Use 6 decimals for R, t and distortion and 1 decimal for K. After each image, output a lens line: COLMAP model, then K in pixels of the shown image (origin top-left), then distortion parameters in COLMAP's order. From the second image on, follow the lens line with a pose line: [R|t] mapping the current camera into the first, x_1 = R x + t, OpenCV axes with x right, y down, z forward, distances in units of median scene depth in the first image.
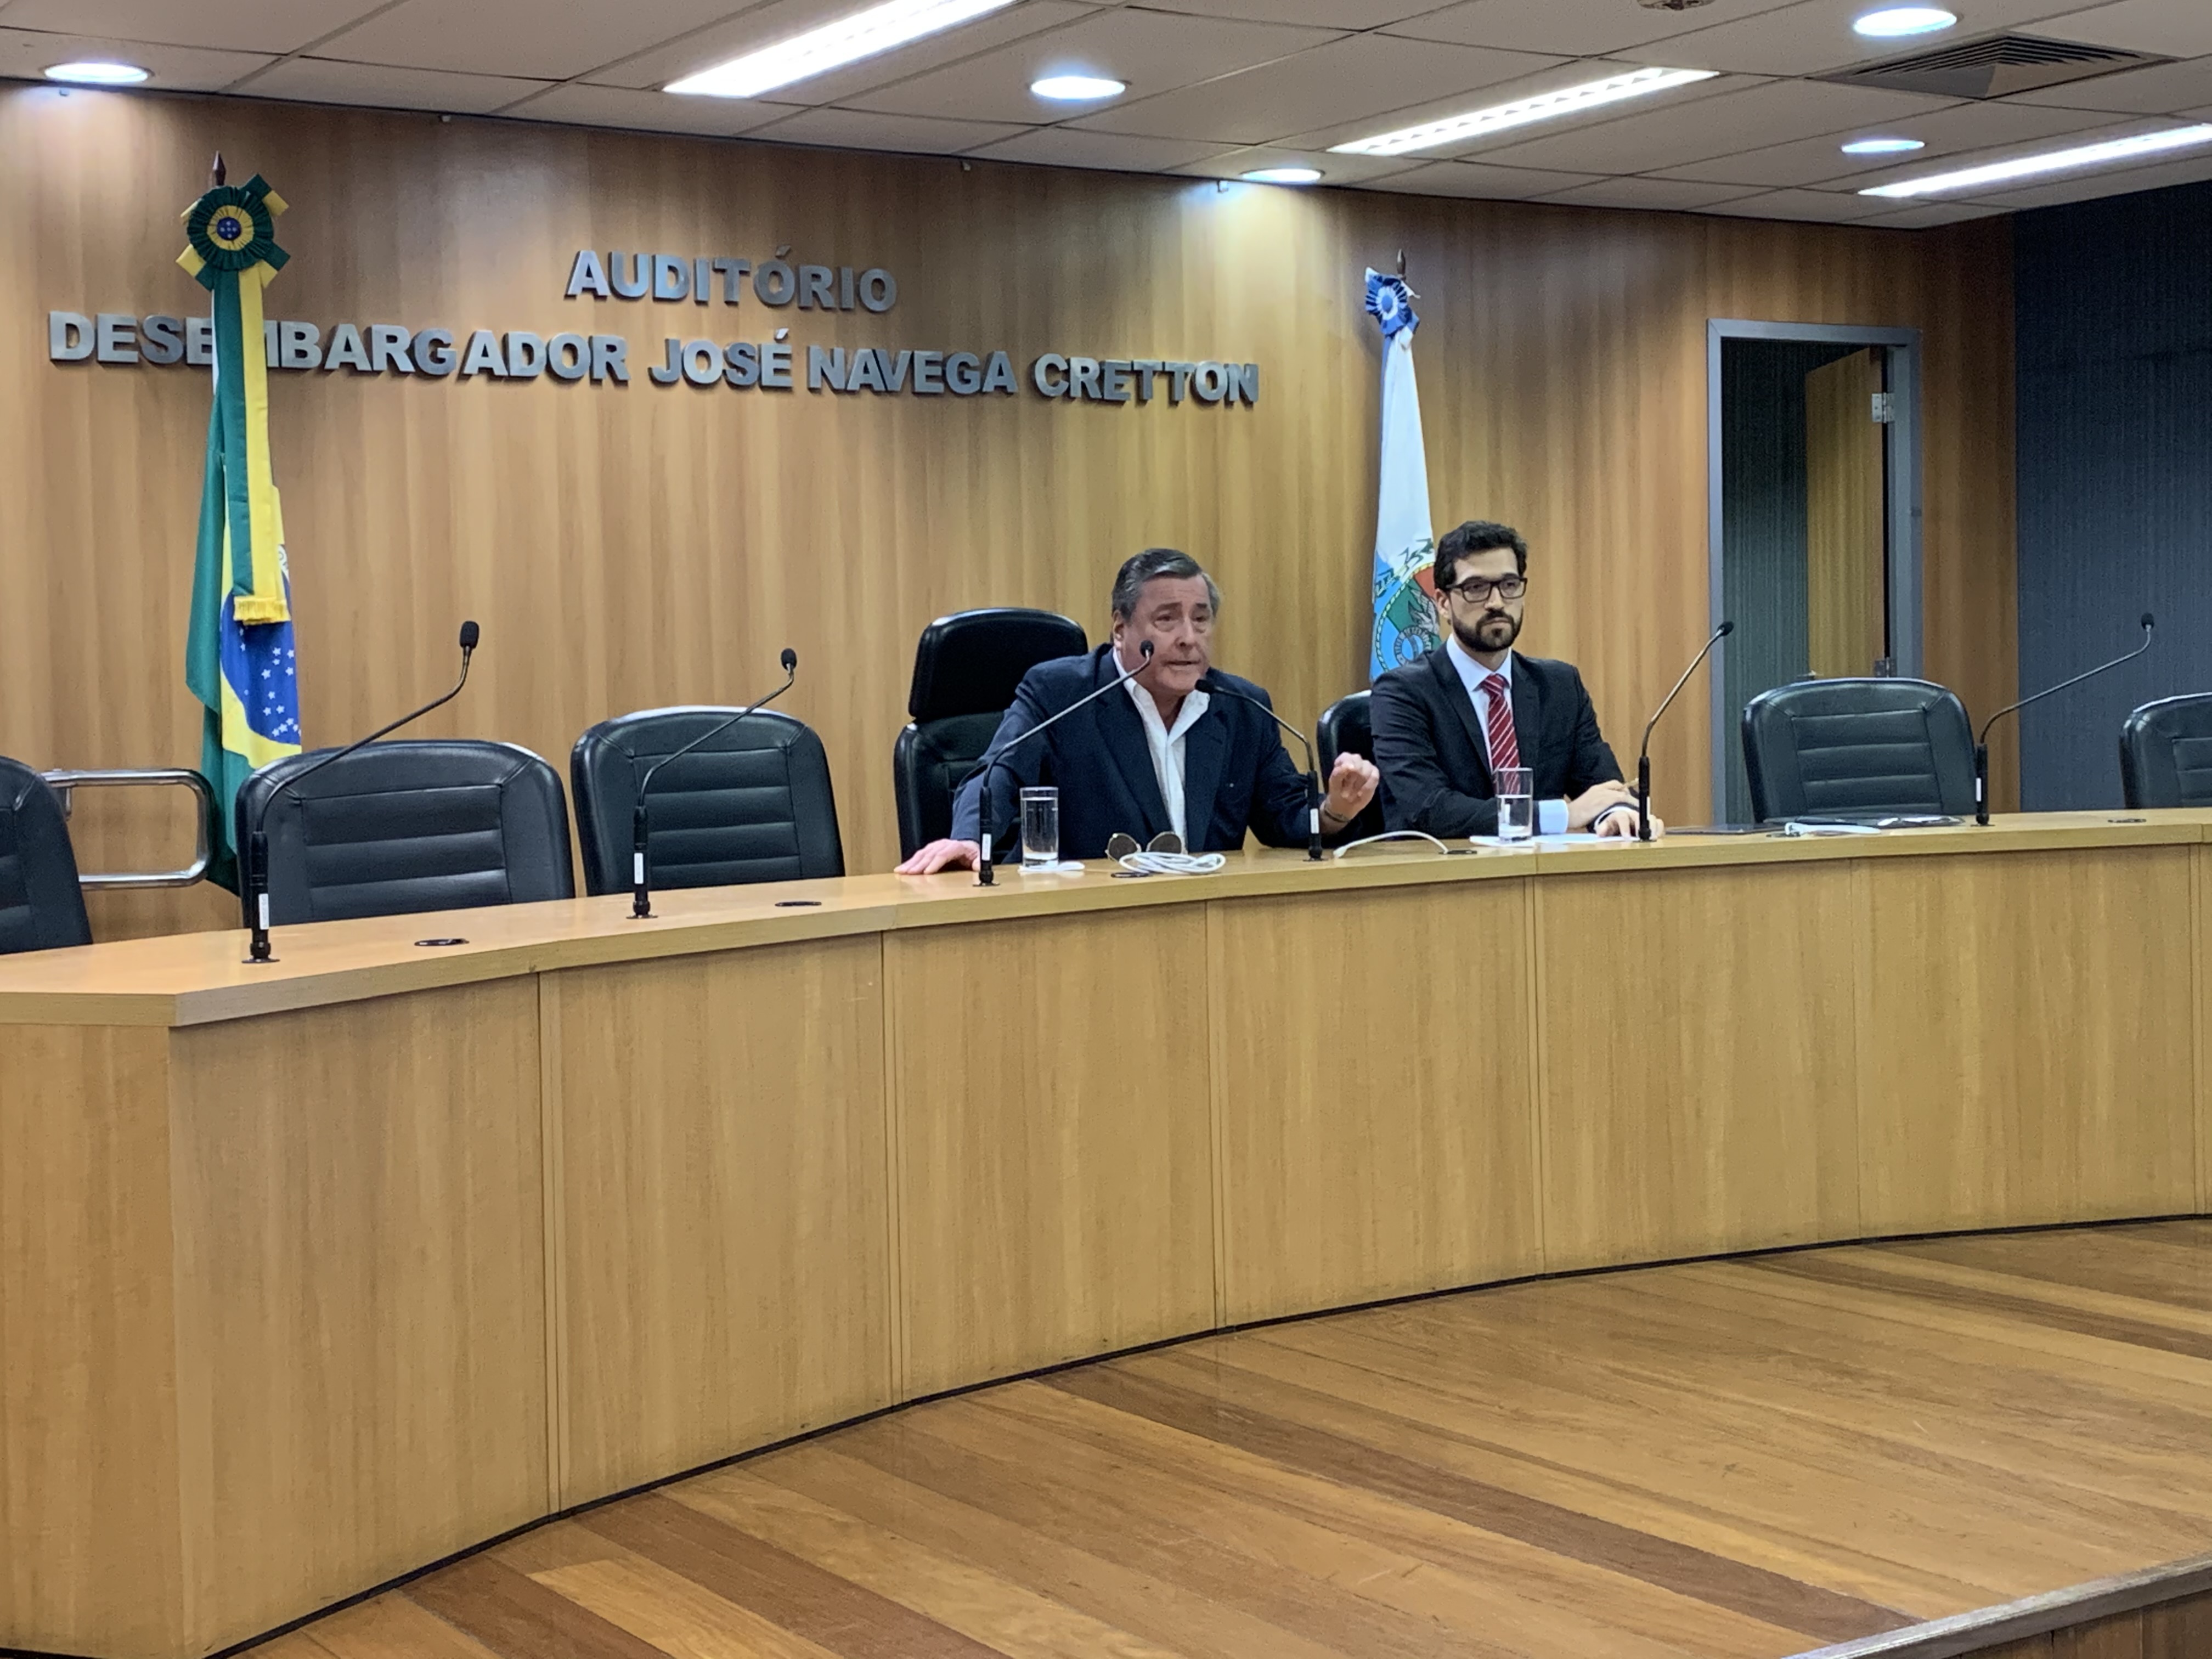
lens RADIAL K [[3217.7, 0, 1106.8], [0, 3217.7, 809.6], [0, 0, 1]] dist [0.138478, 0.000000]
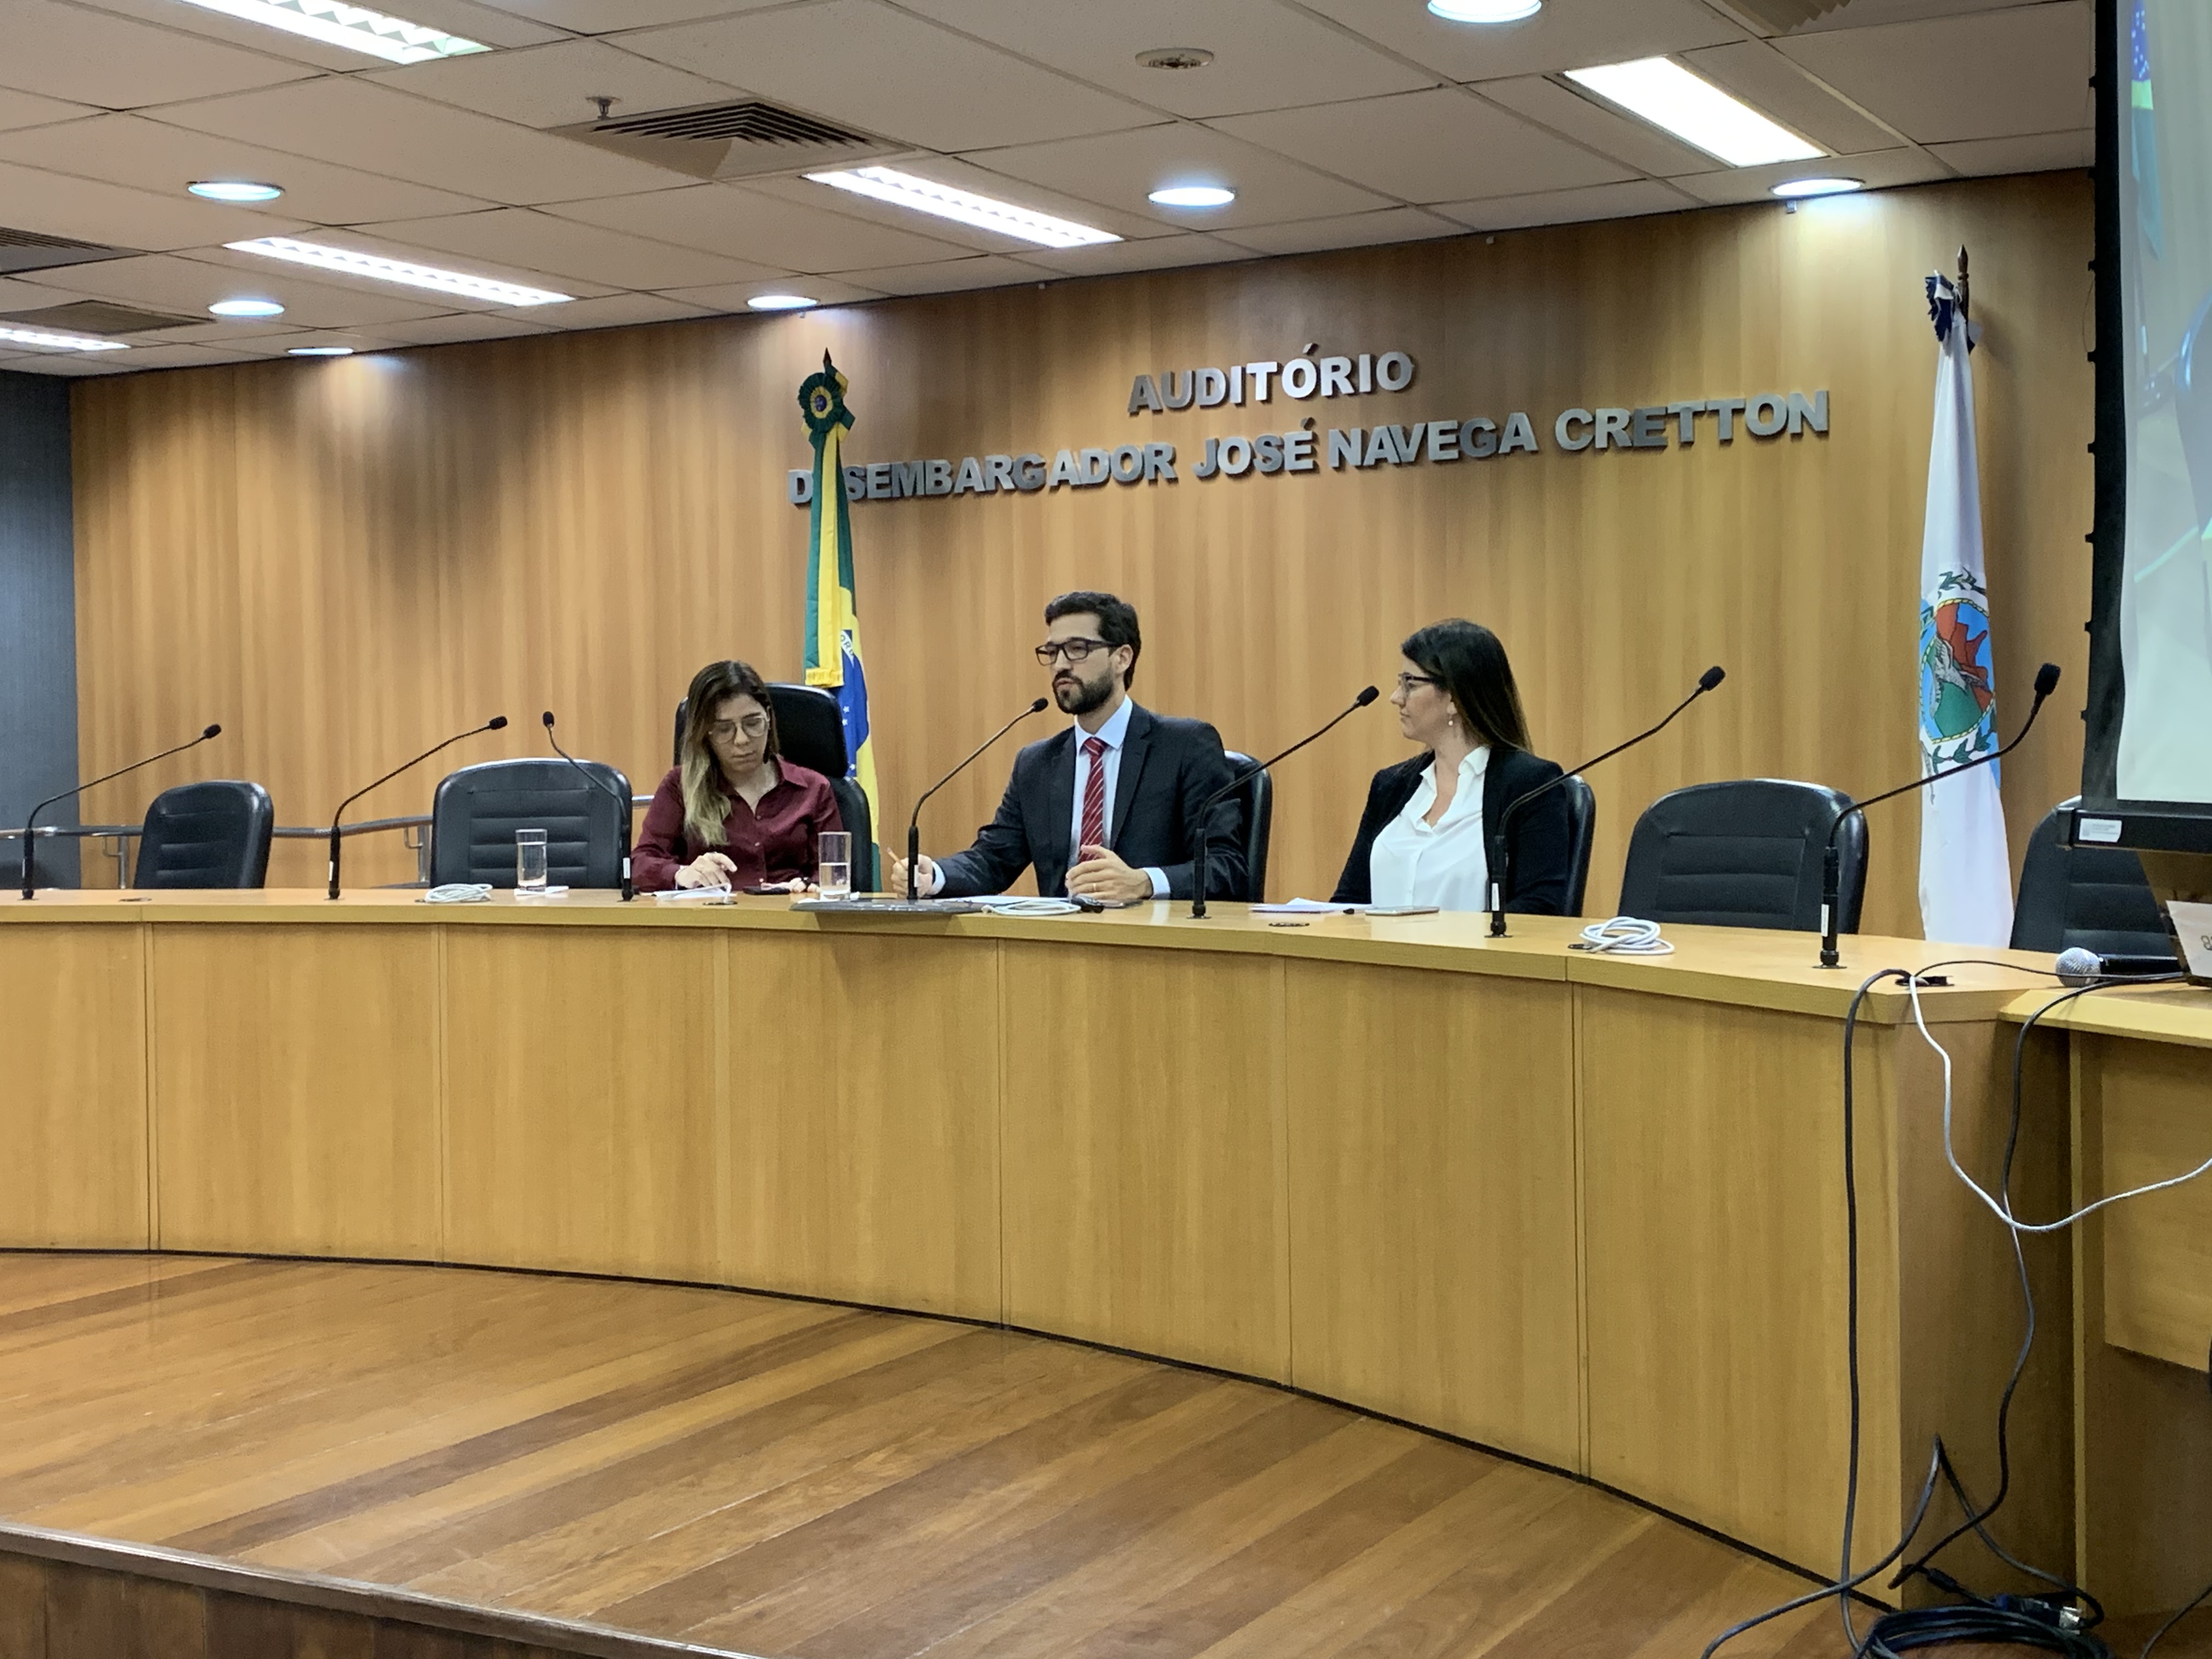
lens RADIAL K [[2872.6, 0, 1107.4], [0, 2872.6, 851.2], [0, 0, 1]] dist [0.125541, 0.000000]
pose [[0.461840, 0.050851, -0.885504, 0.835376], [-0.030780, 0.998673, 0.041296, -0.039879], [0.886429, 0.008184, 0.462793, 0.511950]]
